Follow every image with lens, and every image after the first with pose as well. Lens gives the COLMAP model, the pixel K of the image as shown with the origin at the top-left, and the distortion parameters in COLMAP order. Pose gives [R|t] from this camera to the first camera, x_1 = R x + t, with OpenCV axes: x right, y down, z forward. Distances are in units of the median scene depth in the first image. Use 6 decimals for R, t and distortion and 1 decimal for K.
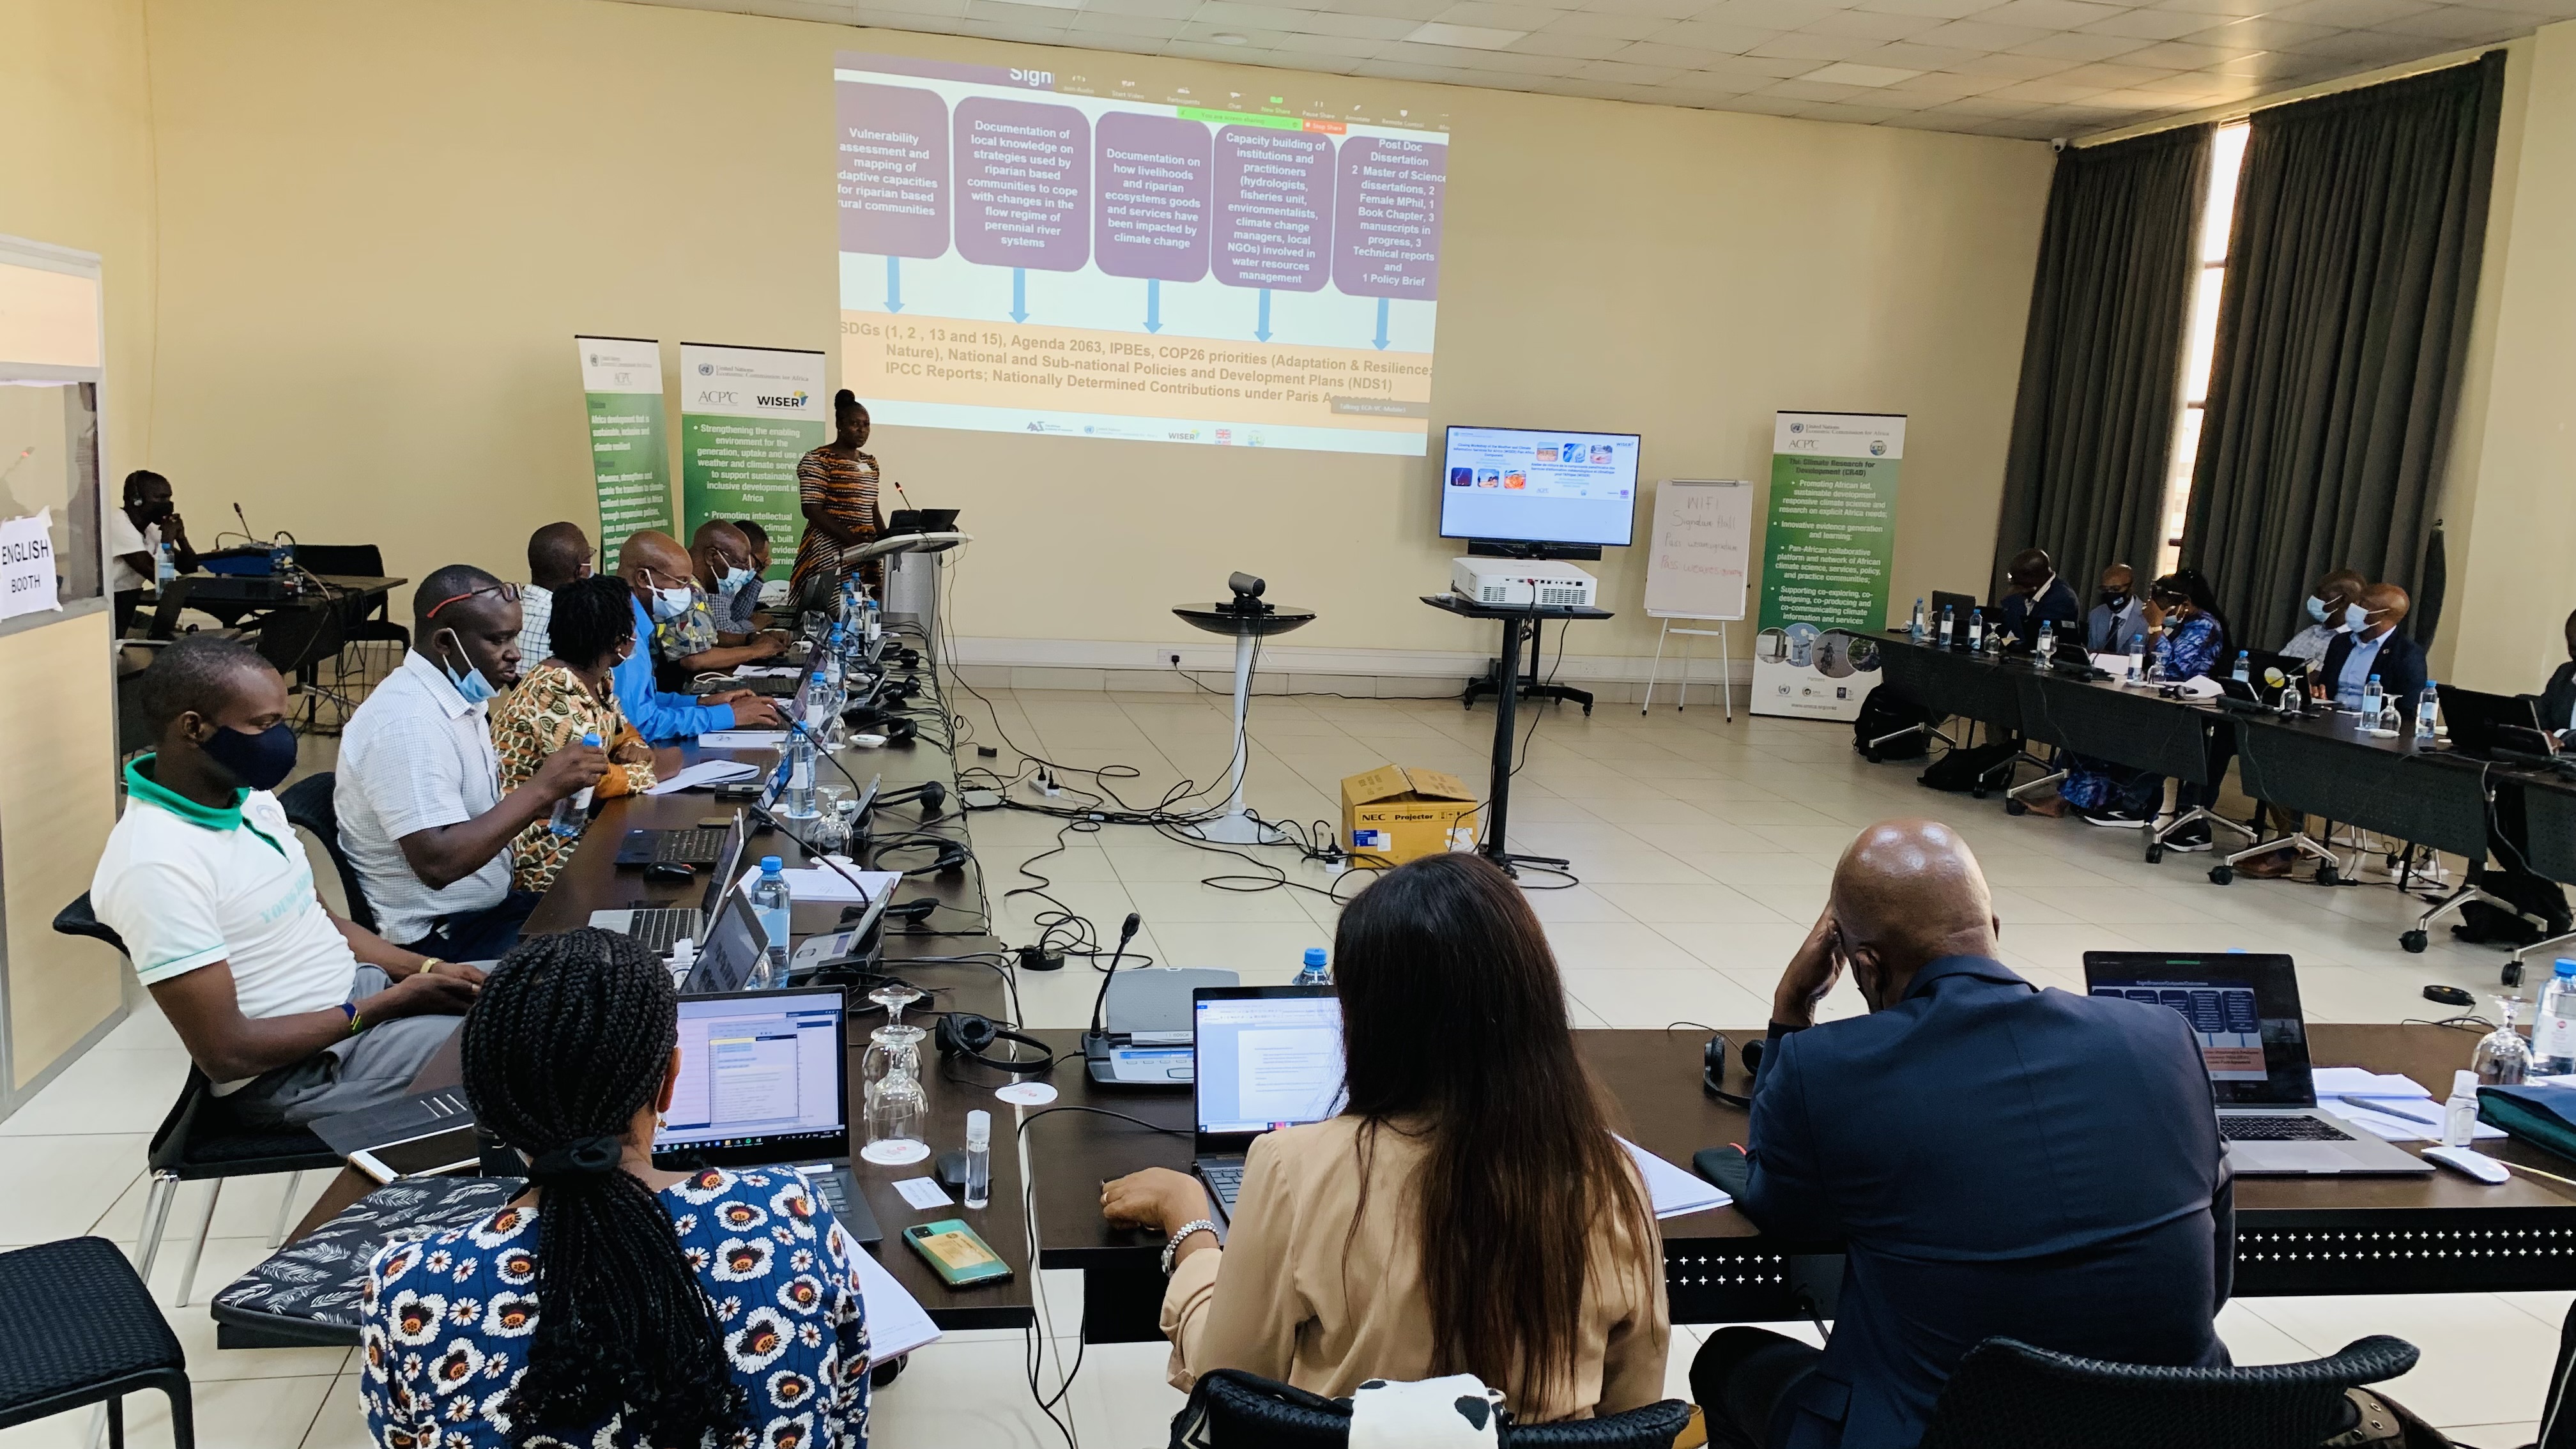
lens RADIAL K [[1958.5, 0, 1276.7], [0, 1958.5, 778.3], [0, 0, 1]] dist [0.071215, -0.081479]
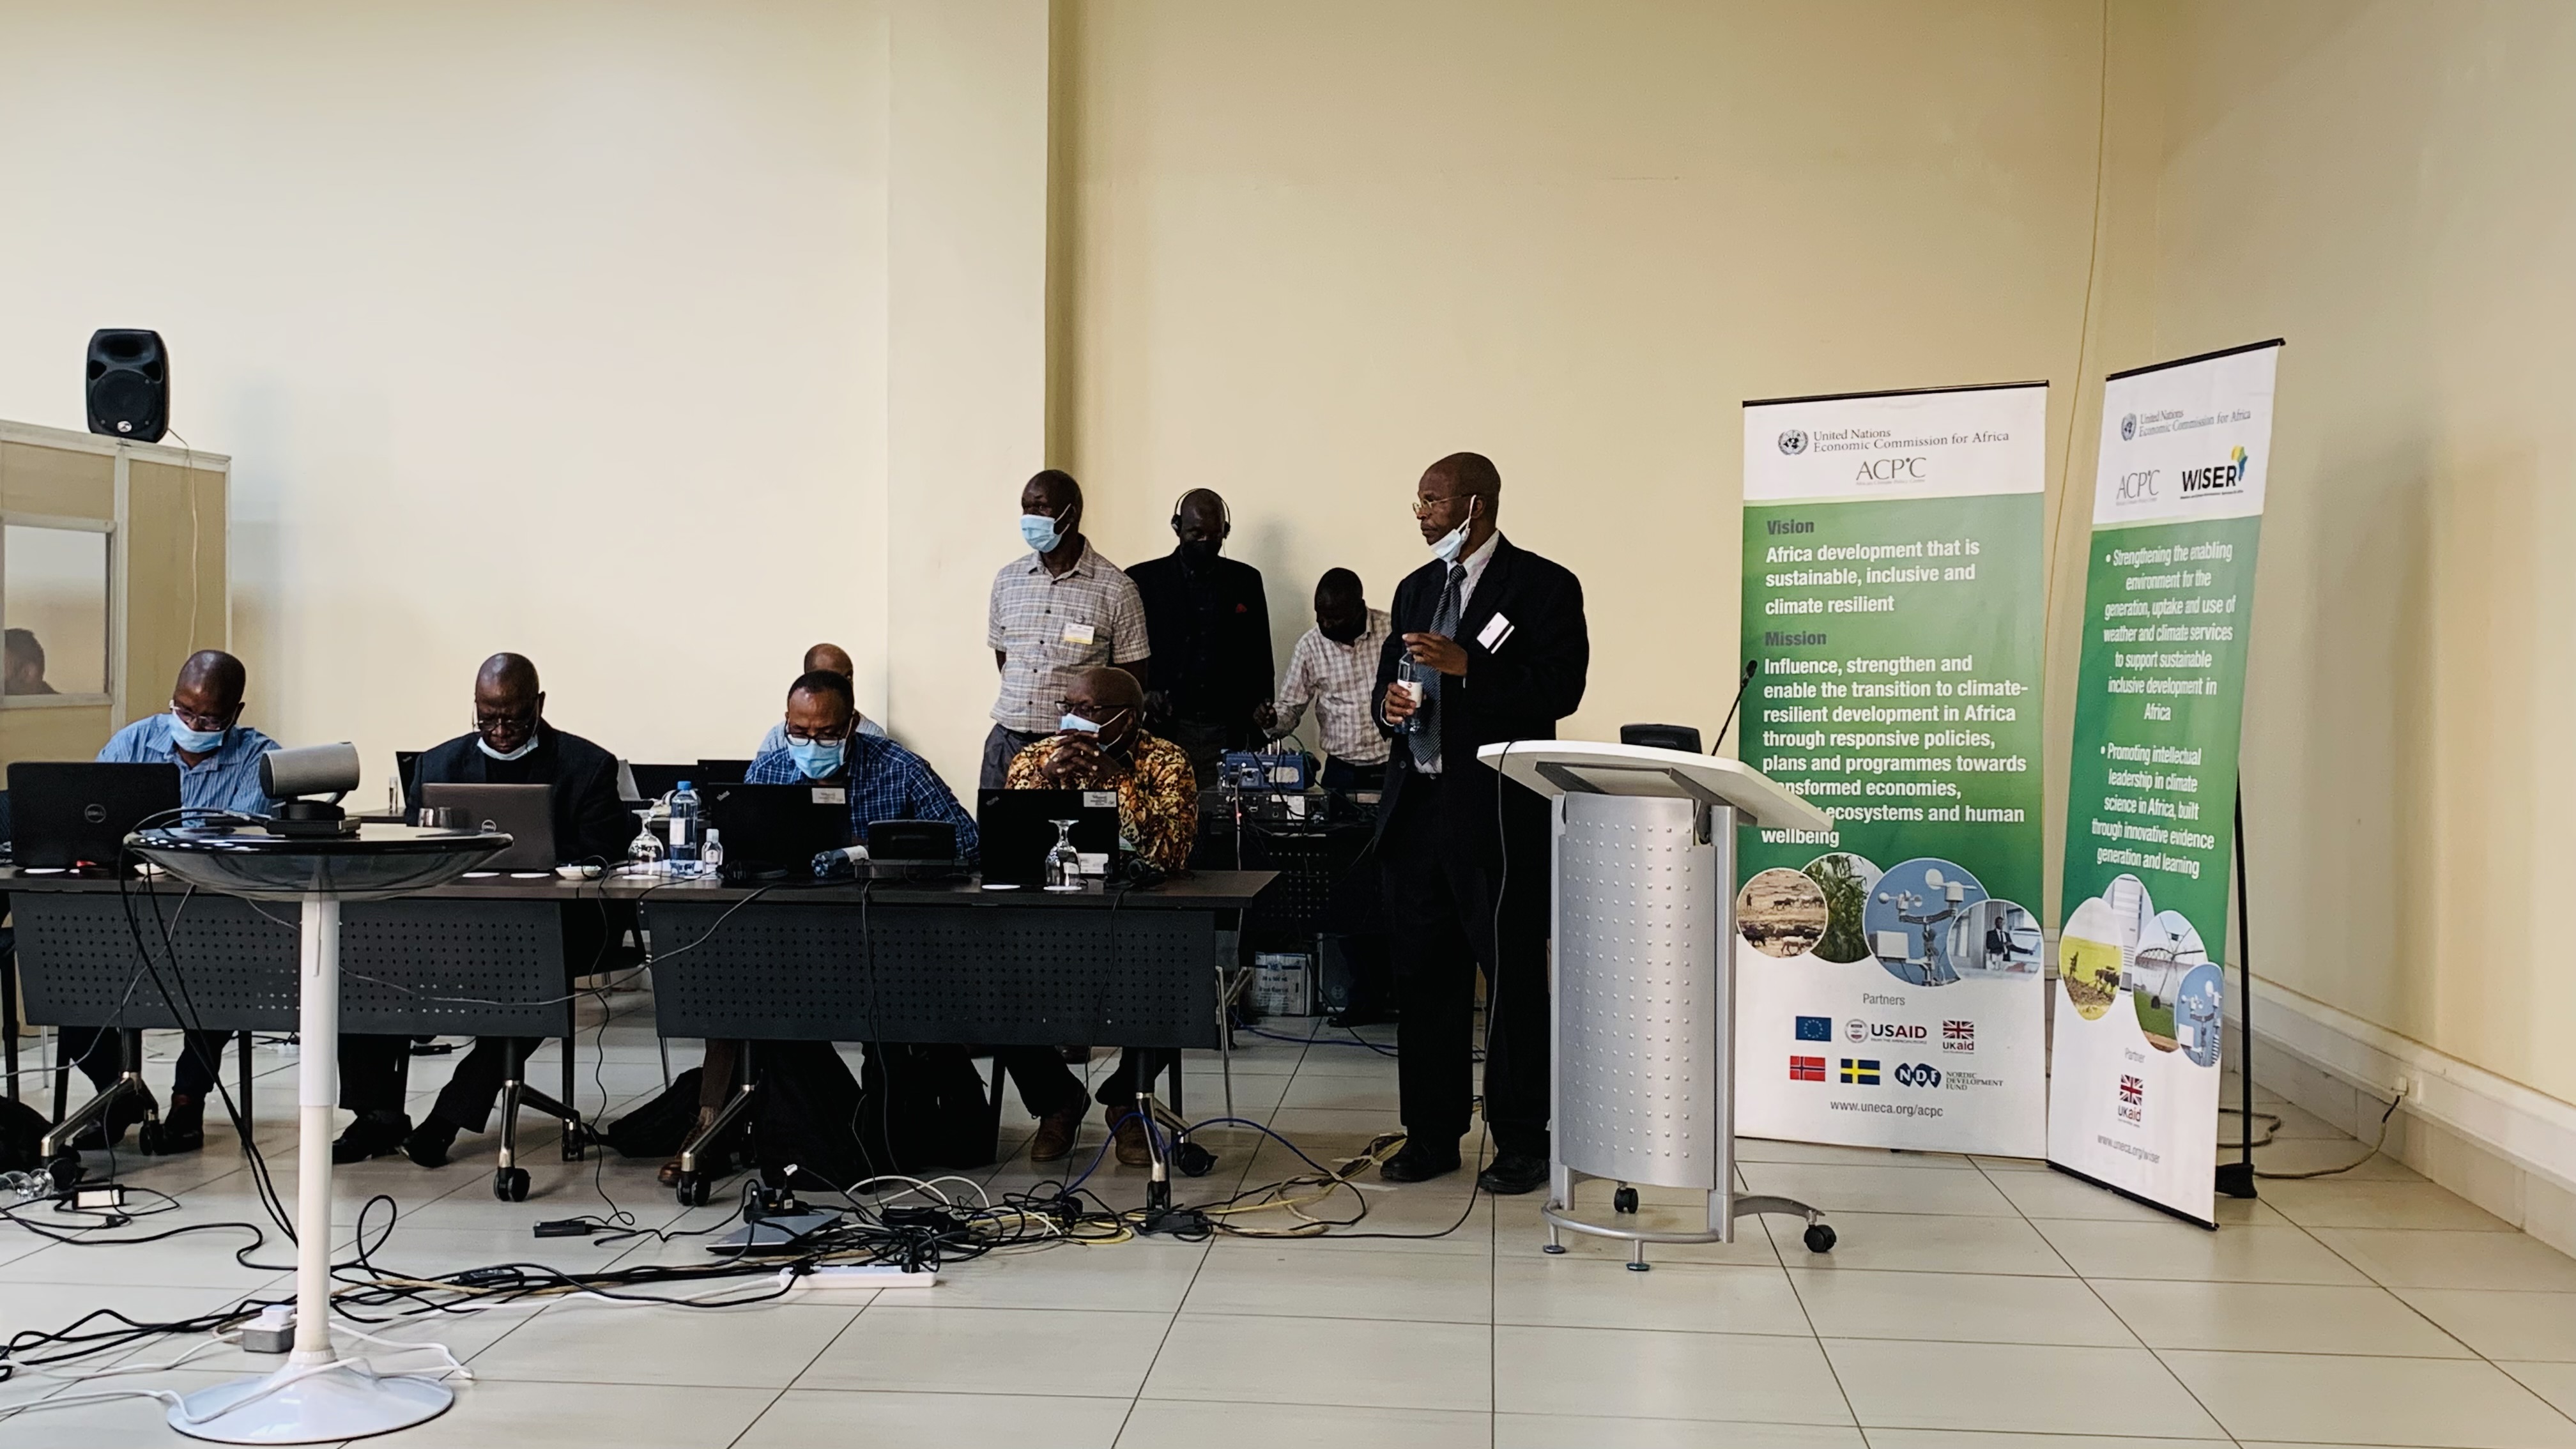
lens RADIAL K [[2756.7, 0, 1259.1], [0, 2756.7, 694.4], [0, 0, 1]] dist [0.090934, 0.000000]
pose [[-0.289773, -0.041800, -0.956182, 0.366025], [-0.190365, 0.981602, 0.014779, -0.121957], [0.937973, 0.186306, -0.292399, 1.023160]]
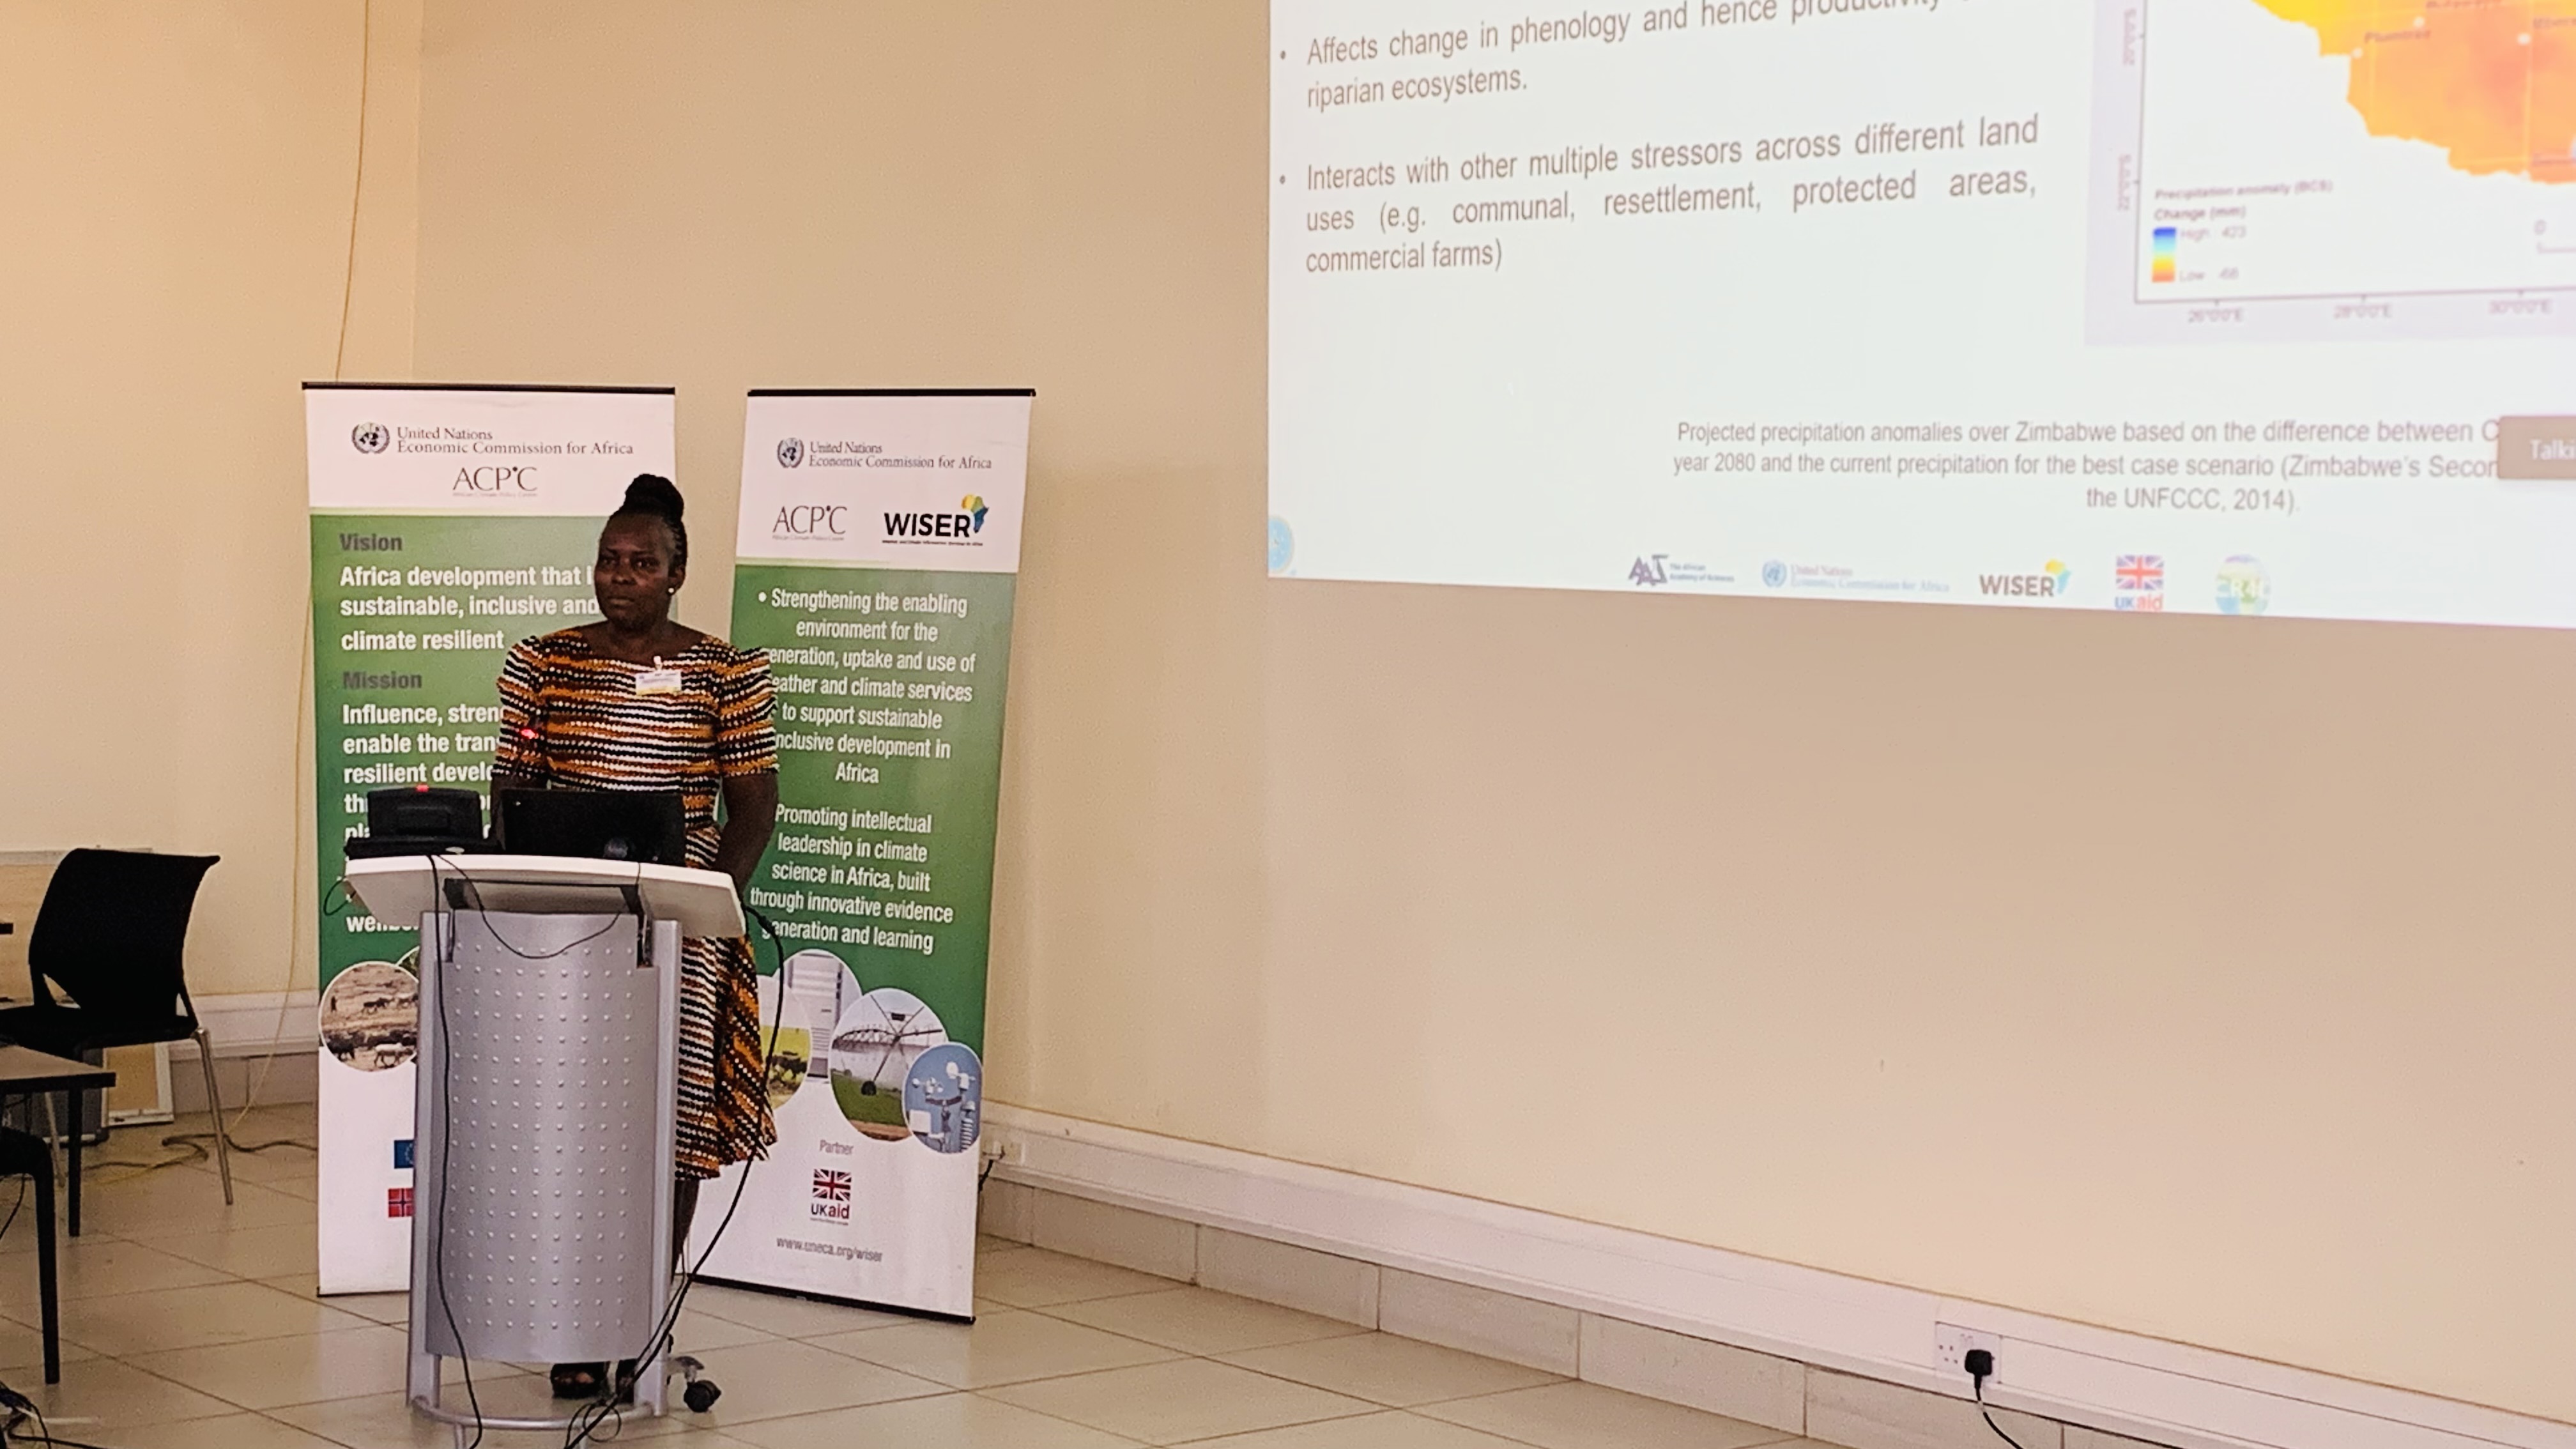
lens RADIAL K [[3997.5, 0, 1286.3], [0, 3997.5, 692.8], [0, 0, 1]] dist [0.103419, 0.000000]
pose [[0.488397, -0.005706, -0.872603, 0.471766], [-0.153393, 0.983846, -0.092288, -0.101336], [0.859034, 0.178924, 0.479632, 0.714946]]
